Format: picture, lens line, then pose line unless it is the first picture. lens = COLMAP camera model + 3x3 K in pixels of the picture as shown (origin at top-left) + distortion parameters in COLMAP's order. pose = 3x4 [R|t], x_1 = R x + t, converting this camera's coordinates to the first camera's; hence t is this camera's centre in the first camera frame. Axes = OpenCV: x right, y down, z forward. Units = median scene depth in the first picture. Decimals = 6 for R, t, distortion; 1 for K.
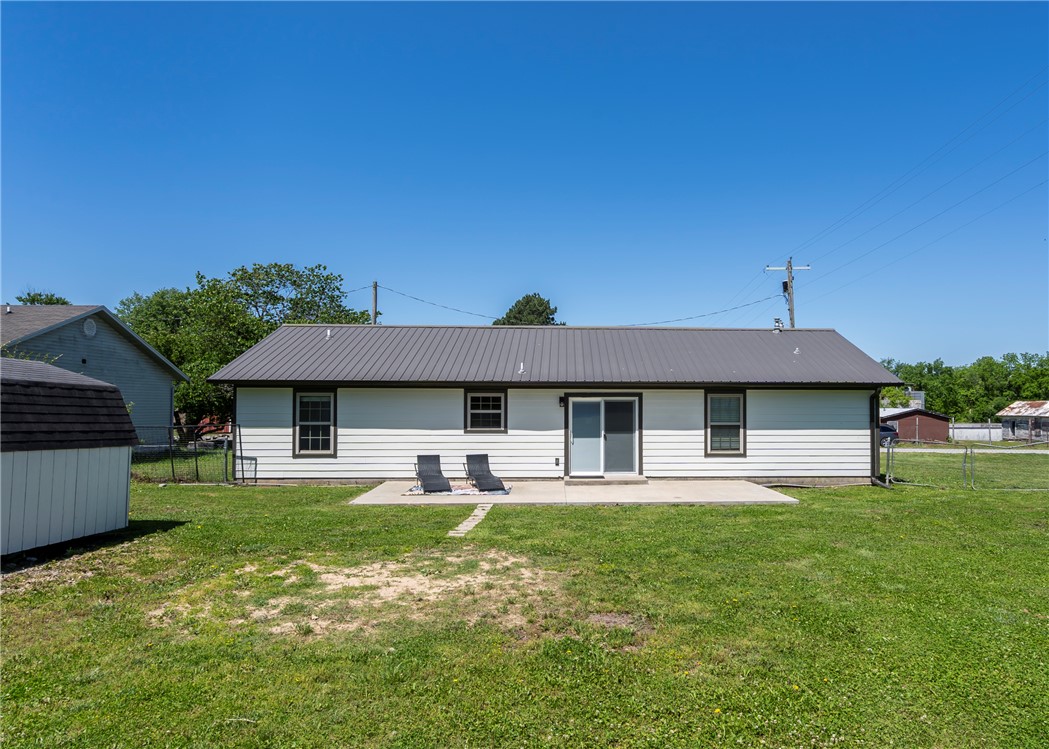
lens RADIAL K [[688.8, 0, 532.7], [0, 688.8, 375.5], [0, 0, 1]] dist [-0.003050, 0.000424]
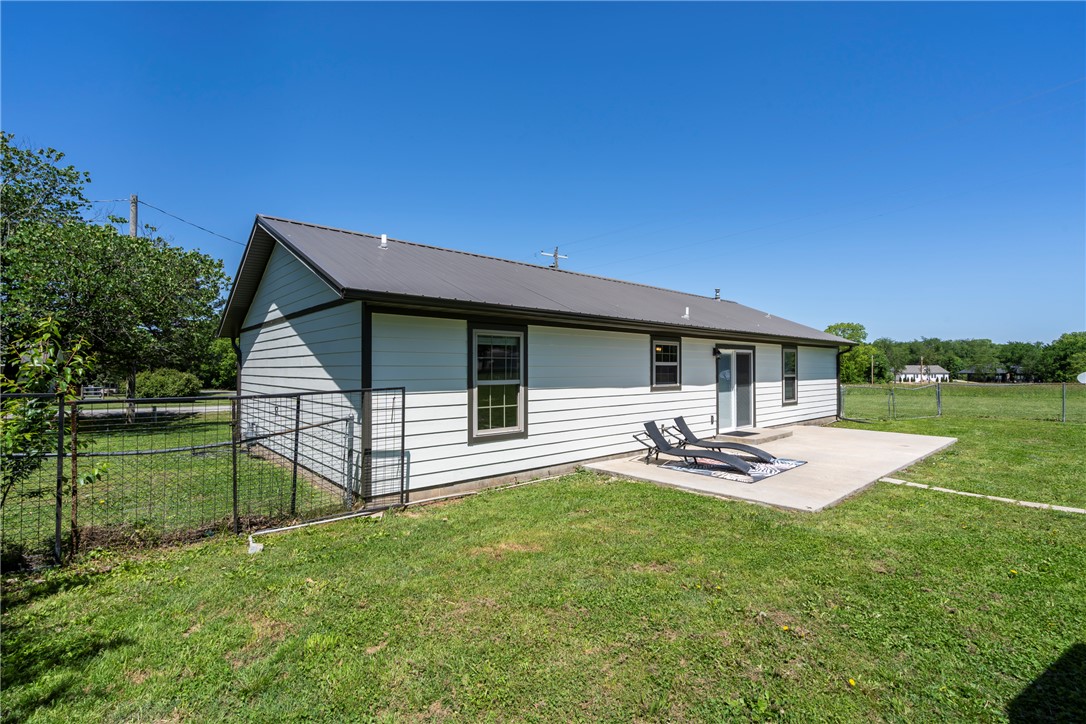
lens RADIAL K [[520.6, 0, 537.4], [0, 520.6, 356.7], [0, 0, 1]] dist [-0.002013, 0.000758]
pose [[0.746058, 0.013807, 0.665738, -0.587048], [-0.023556, 0.999706, 0.005664, 0.044283], [-0.665464, -0.019908, 0.746164, 0.644502]]
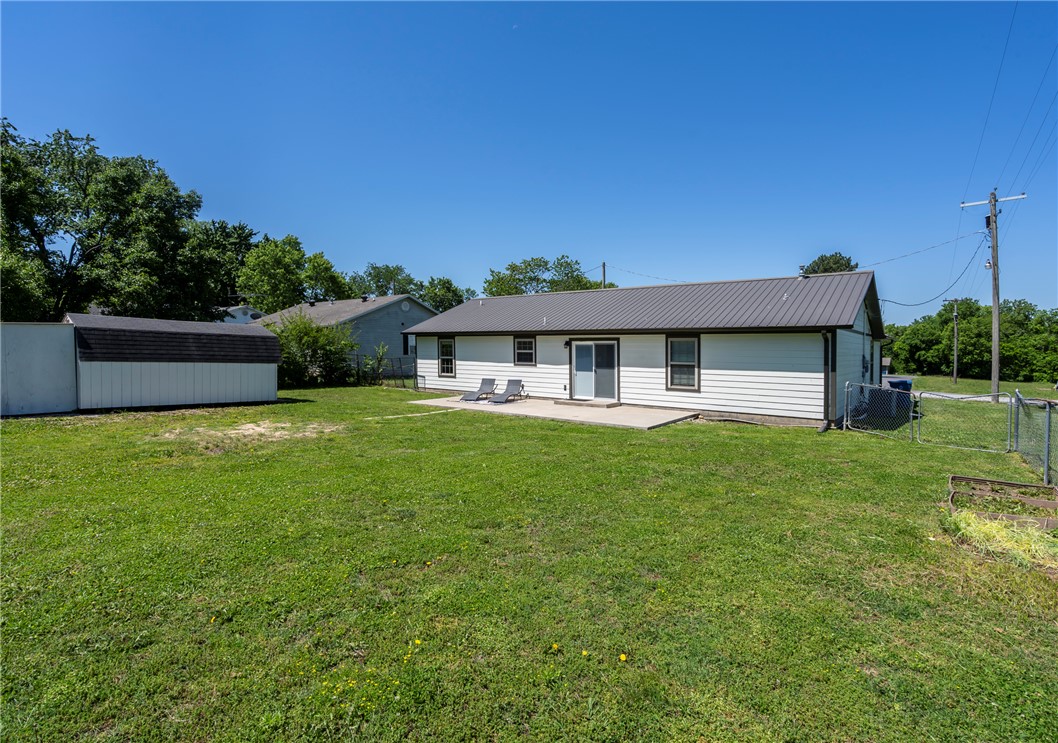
lens RADIAL K [[500.1, 0, 535.7], [0, 500.1, 363.5], [0, 0, 1]] dist [0.002888, 0.000449]
pose [[0.781704, 0.023708, -0.623199, 0.615846], [0.018523, 0.997954, 0.061200, 0.013322], [0.623375, -0.059384, 0.779665, 0.179439]]
